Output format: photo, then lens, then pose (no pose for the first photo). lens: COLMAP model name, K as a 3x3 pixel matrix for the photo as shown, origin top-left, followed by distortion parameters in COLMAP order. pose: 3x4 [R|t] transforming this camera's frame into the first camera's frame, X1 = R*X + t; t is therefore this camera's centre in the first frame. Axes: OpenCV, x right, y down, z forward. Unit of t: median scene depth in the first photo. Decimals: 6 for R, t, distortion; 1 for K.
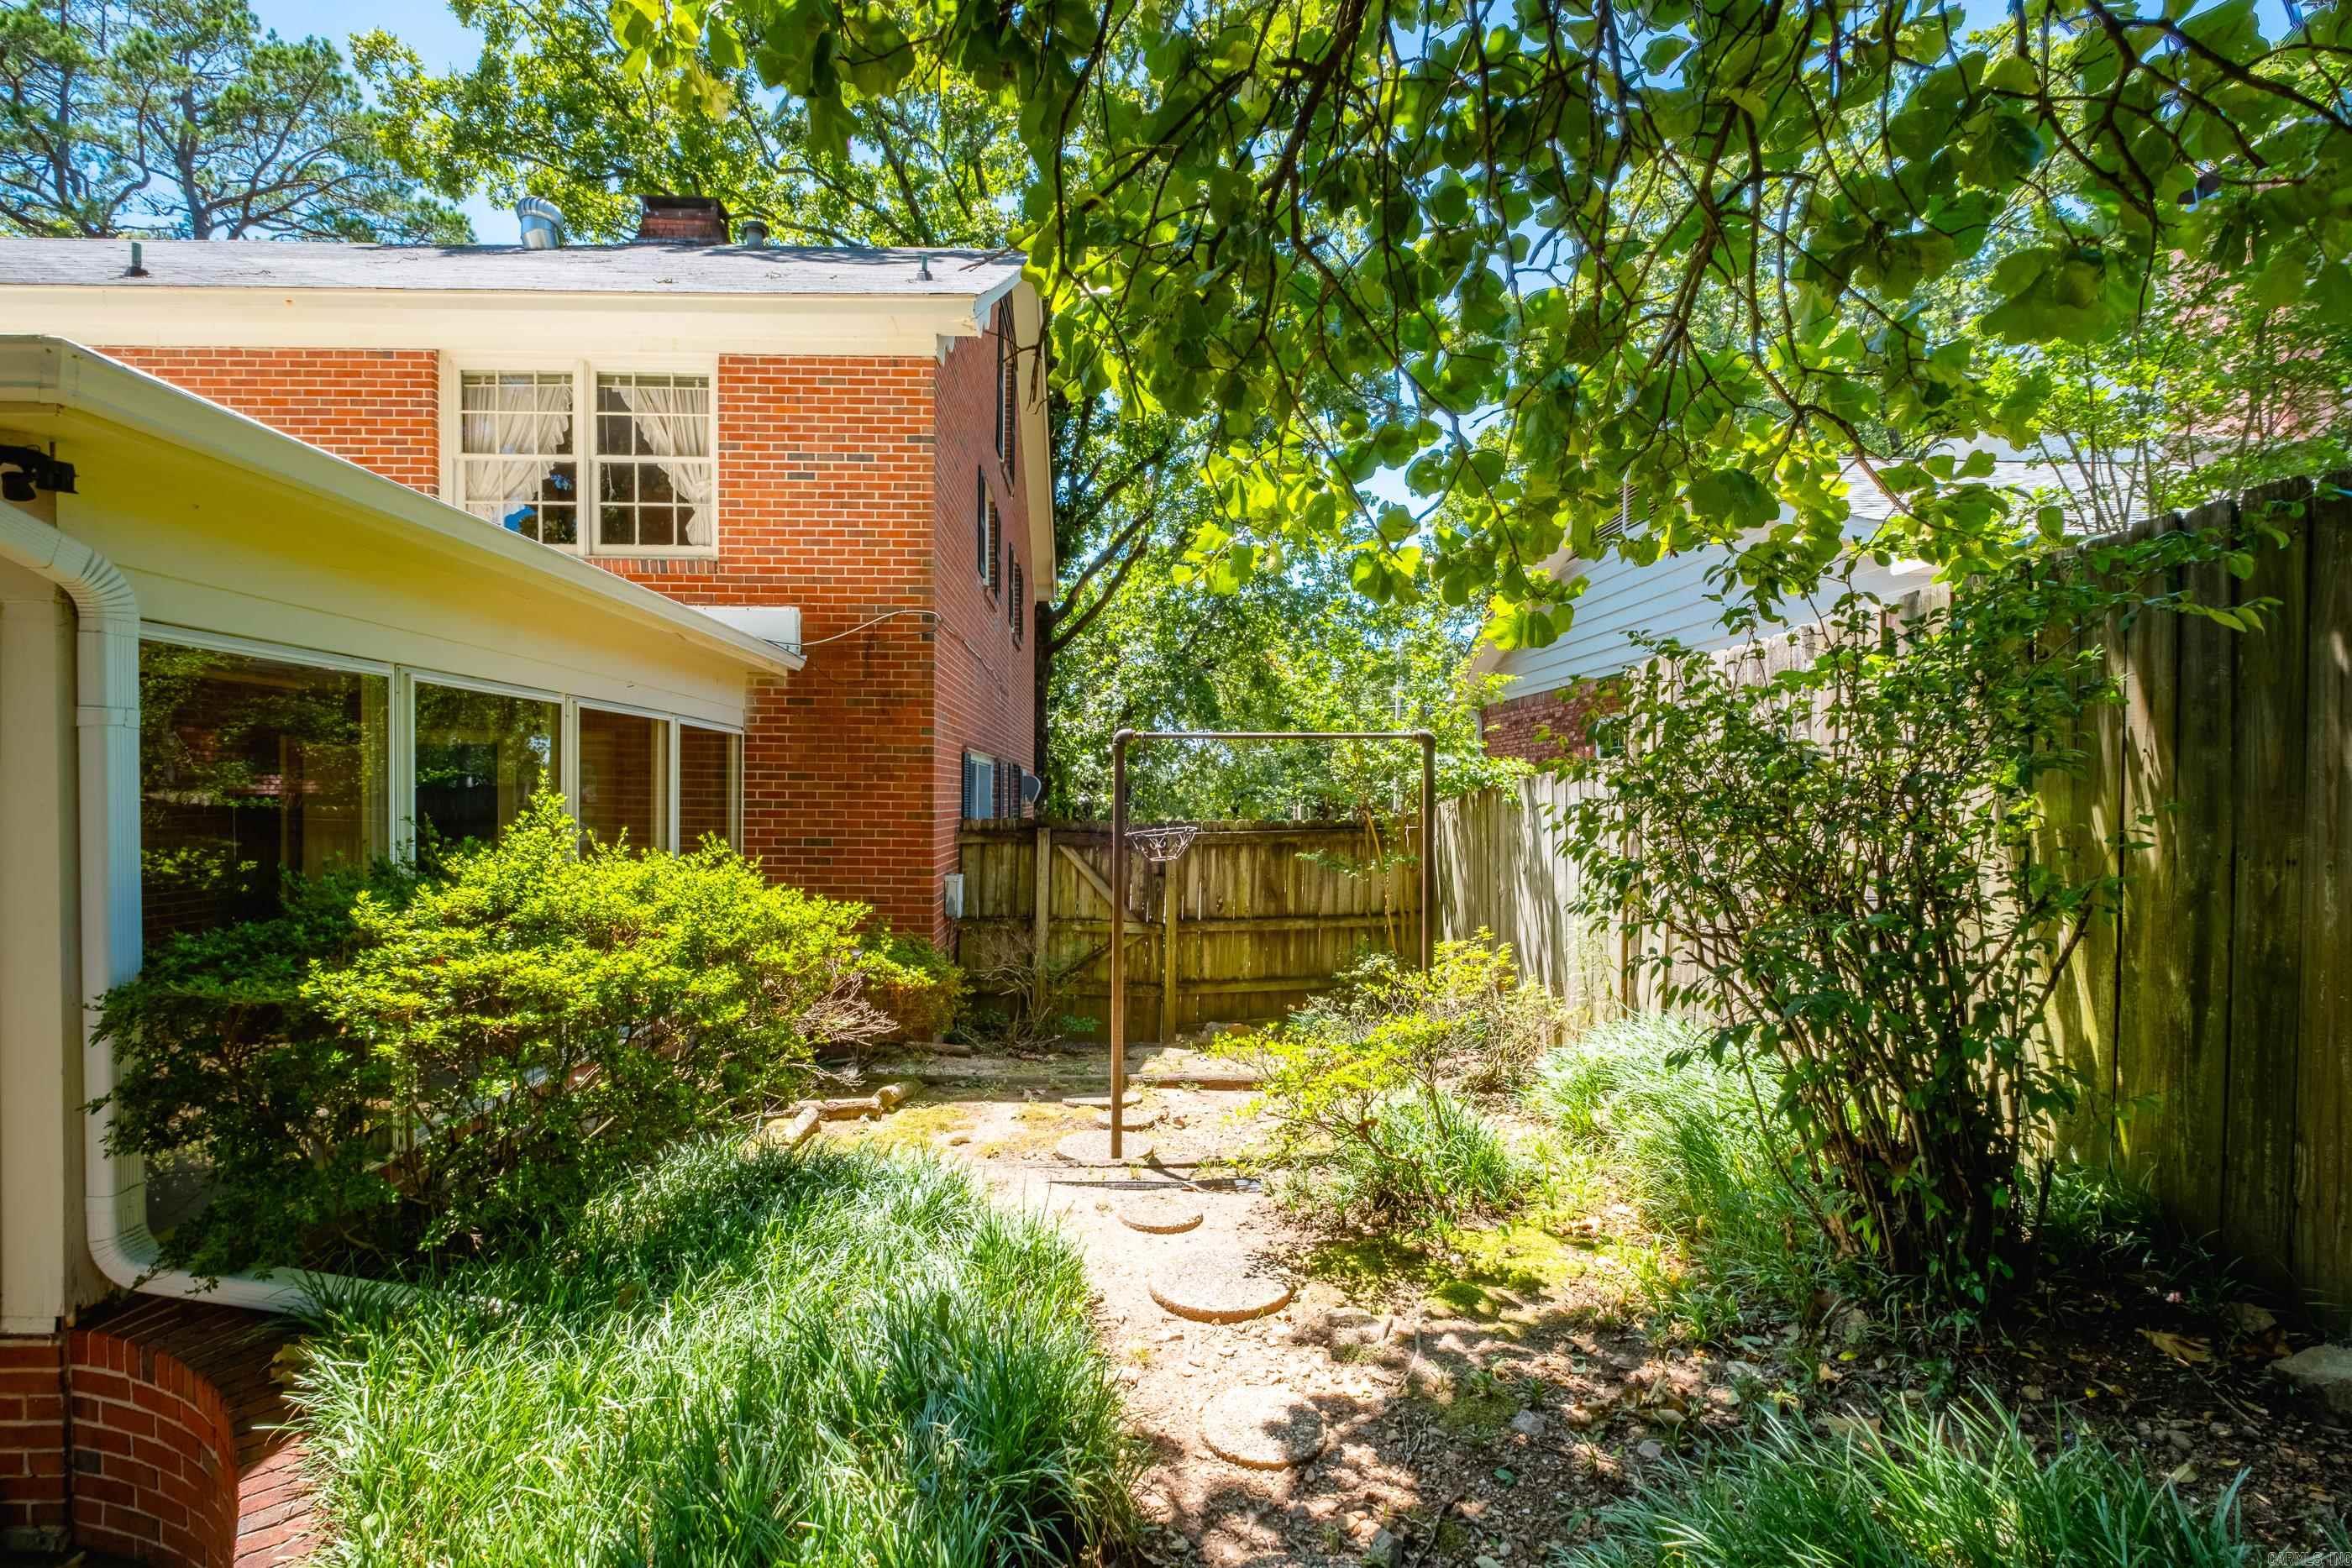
lens RADIAL K [[1020.0, 0, 1167.0], [0, 1020.0, 793.2], [0, 0, 1]] dist [0.002761, -0.004085]
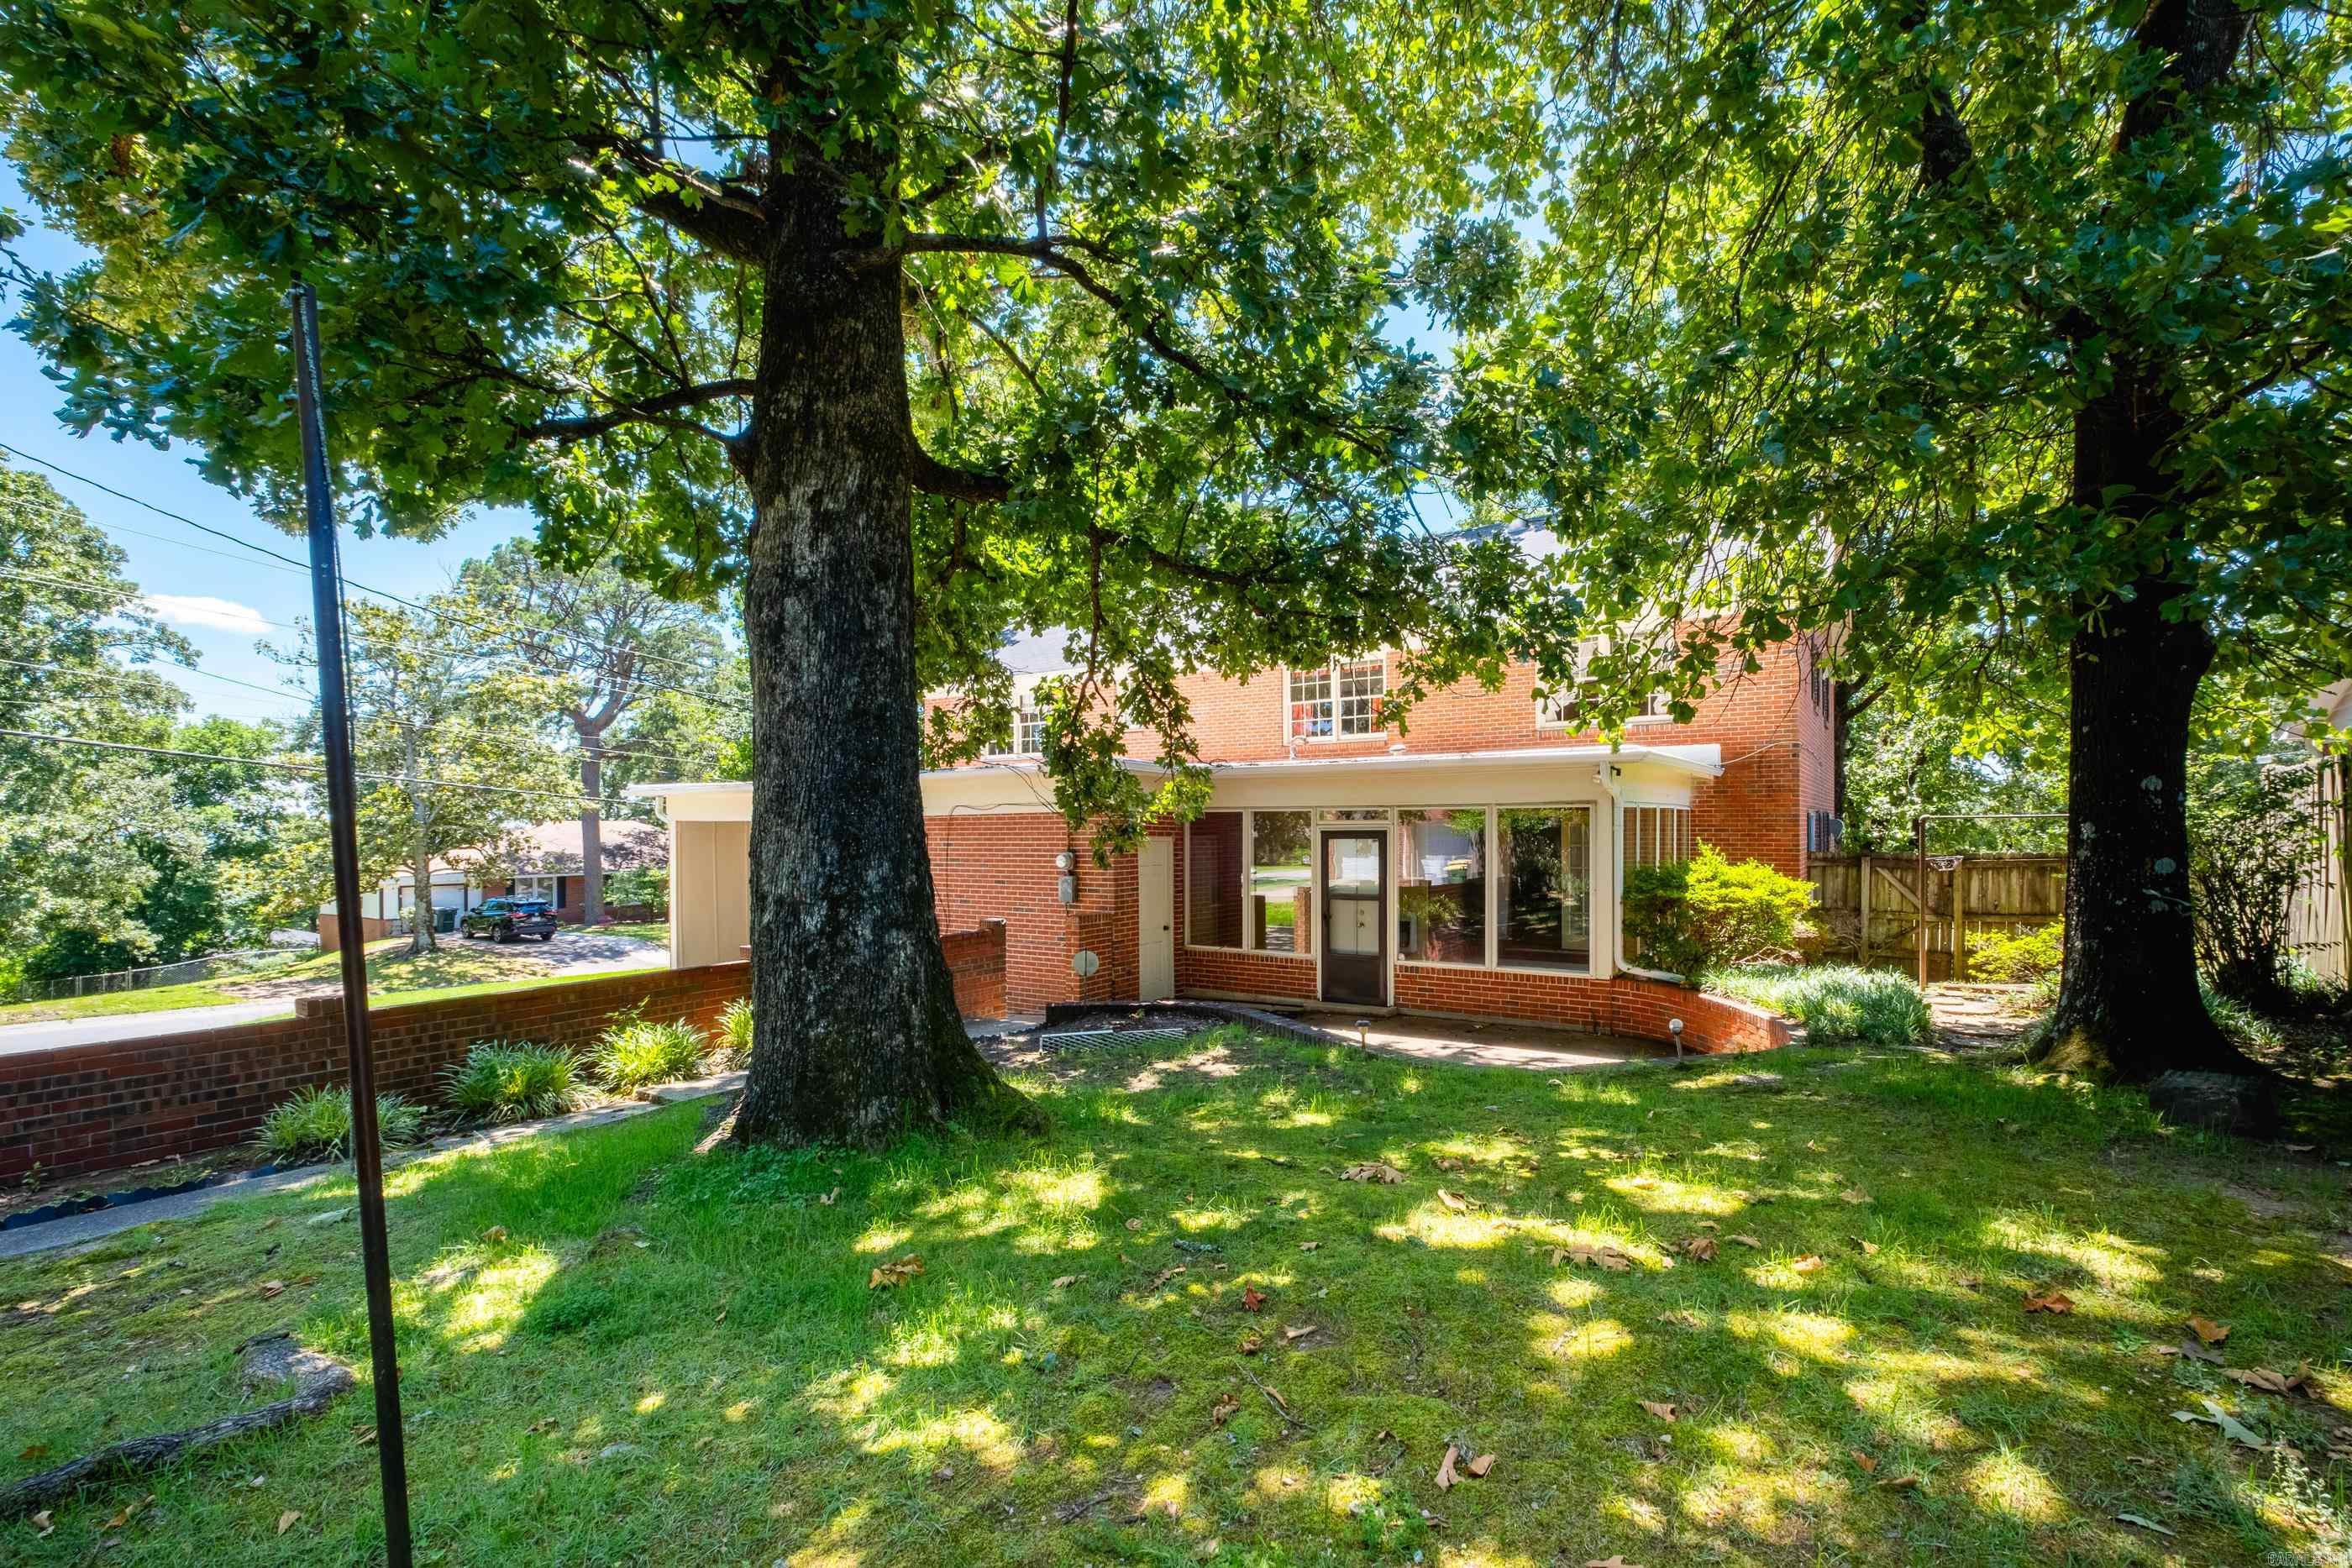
lens RADIAL K [[1217.1, 0, 1095.2], [0, 1217.1, 831.1], [0, 0, 1]] dist [0.001483, -0.000118]
pose [[0.806035, -0.011629, -0.591754, 0.062051], [0.017538, 0.999837, 0.004241, -0.055164], [0.591608, -0.013796, 0.806107, -1.903231]]
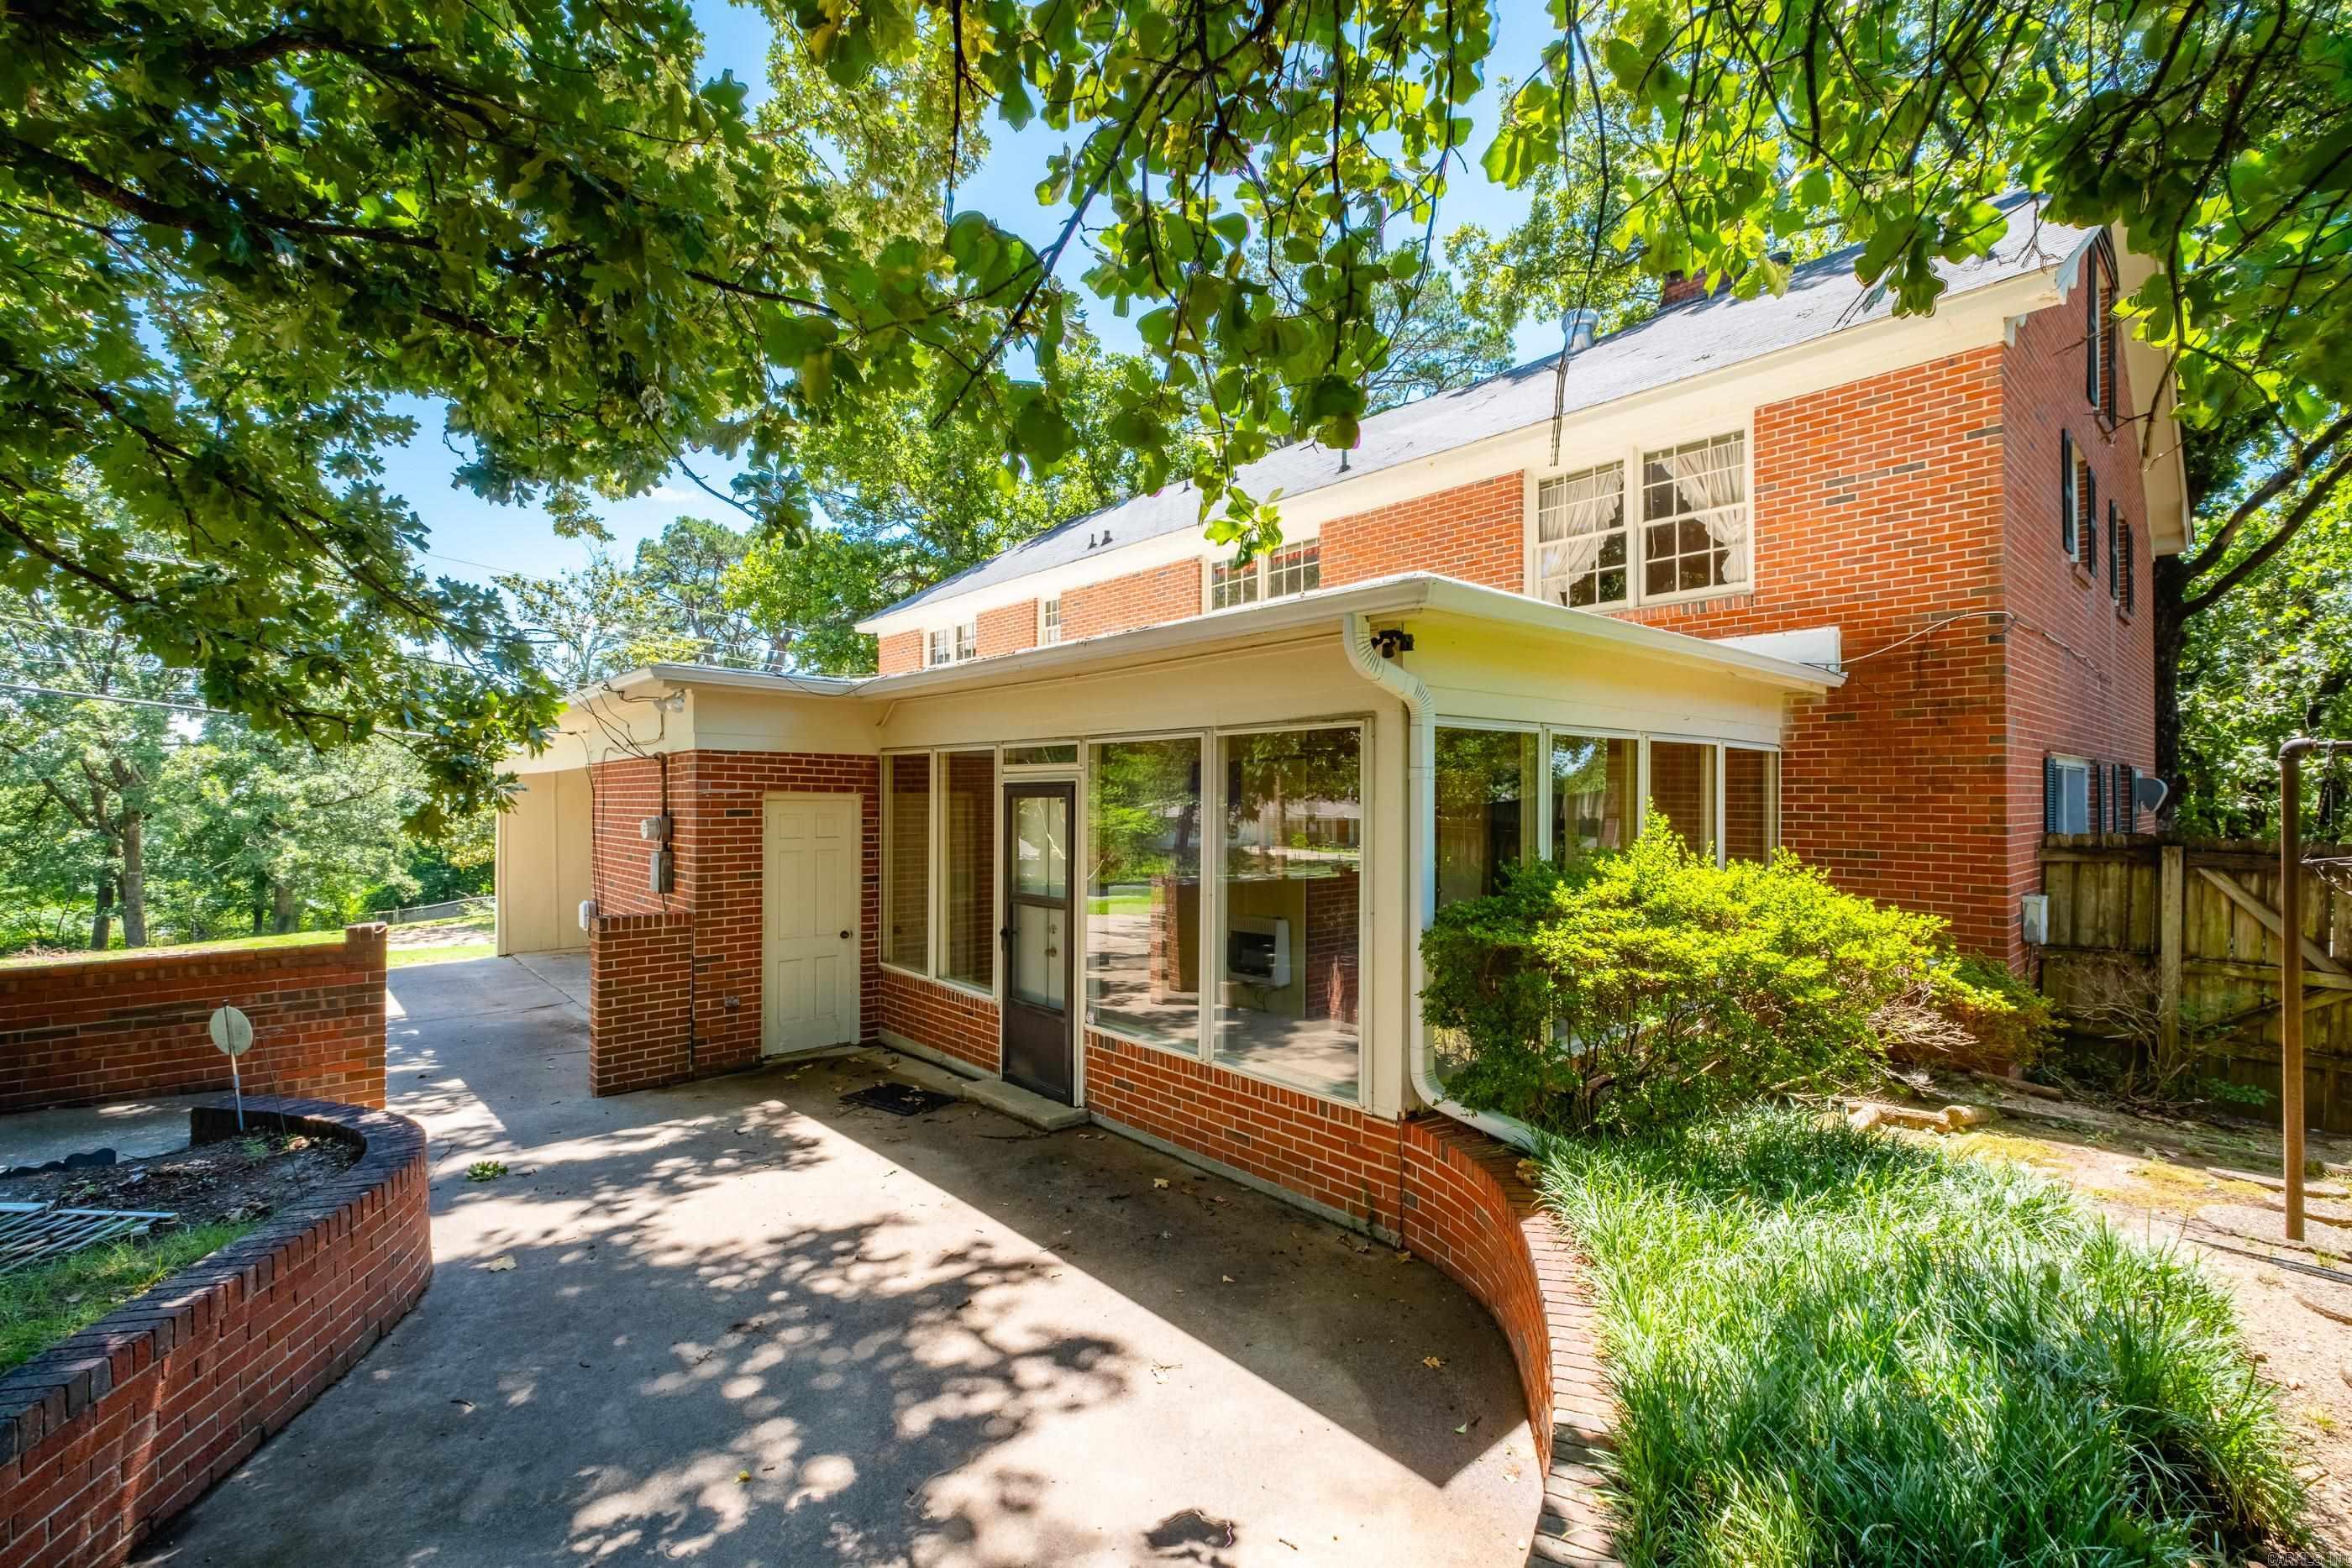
lens RADIAL K [[1020.0, 0, 1167.0], [0, 1020.0, 793.2], [0, 0, 1]] dist [0.002761, -0.004085]
pose [[0.621580, -0.011893, -0.783260, 0.026873], [0.009529, 0.999926, -0.007620, -0.014513], [0.783293, -0.002727, 0.621647, -0.204898]]
